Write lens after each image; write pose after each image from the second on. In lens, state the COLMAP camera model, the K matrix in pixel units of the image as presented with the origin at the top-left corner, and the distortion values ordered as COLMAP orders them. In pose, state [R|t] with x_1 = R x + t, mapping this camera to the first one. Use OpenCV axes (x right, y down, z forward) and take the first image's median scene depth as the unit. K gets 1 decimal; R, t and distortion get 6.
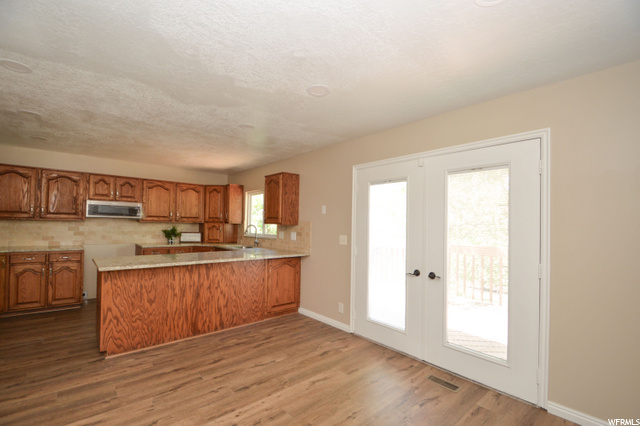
lens RADIAL K [[285.9, 0, 317.4], [0, 285.9, 219.4], [0, 0, 1]] dist [0.009210, -0.014244]
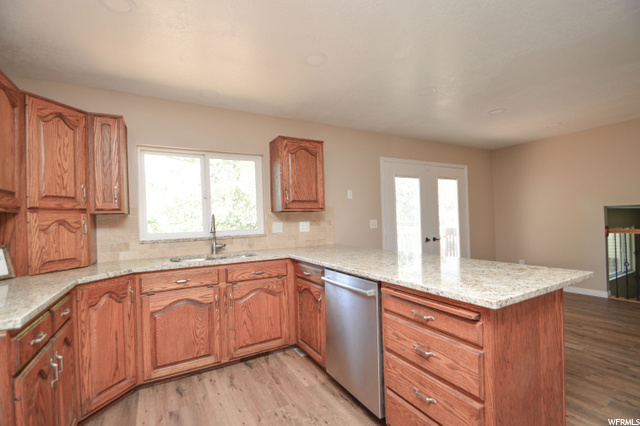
lens RADIAL K [[285.9, 0, 318.3], [0, 285.9, 216.7], [0, 0, 1]] dist [0.009210, -0.014244]
pose [[0.203097, -0.011318, 0.979093, -0.979030], [0.019659, 0.999779, 0.007479, 0.032407], [-0.978961, 0.017729, 0.203275, 0.971968]]
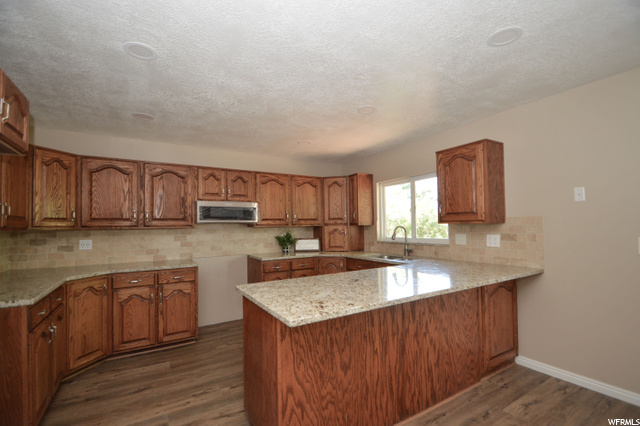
lens RADIAL K [[285.9, 0, 316.7], [0, 285.9, 218.1], [0, 0, 1]] dist [0.009210, -0.014244]
pose [[0.983815, -0.040025, -0.174658, -0.429315], [0.037961, 0.999164, -0.015144, 0.003313], [0.175118, 0.008269, 0.984513, 0.360192]]
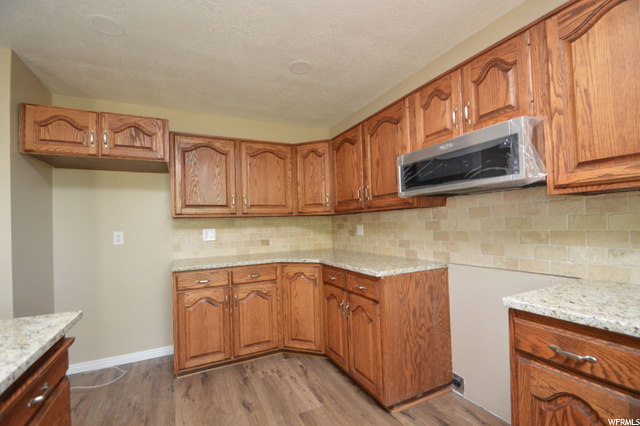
lens RADIAL K [[285.9, 0, 317.1], [0, 285.9, 218.0], [0, 0, 1]] dist [0.009210, -0.014244]
pose [[-0.270225, -0.032867, -0.962236, -0.452553], [0.042723, 0.998023, -0.046088, 0.042597], [0.961849, -0.053564, -0.268286, 1.187071]]
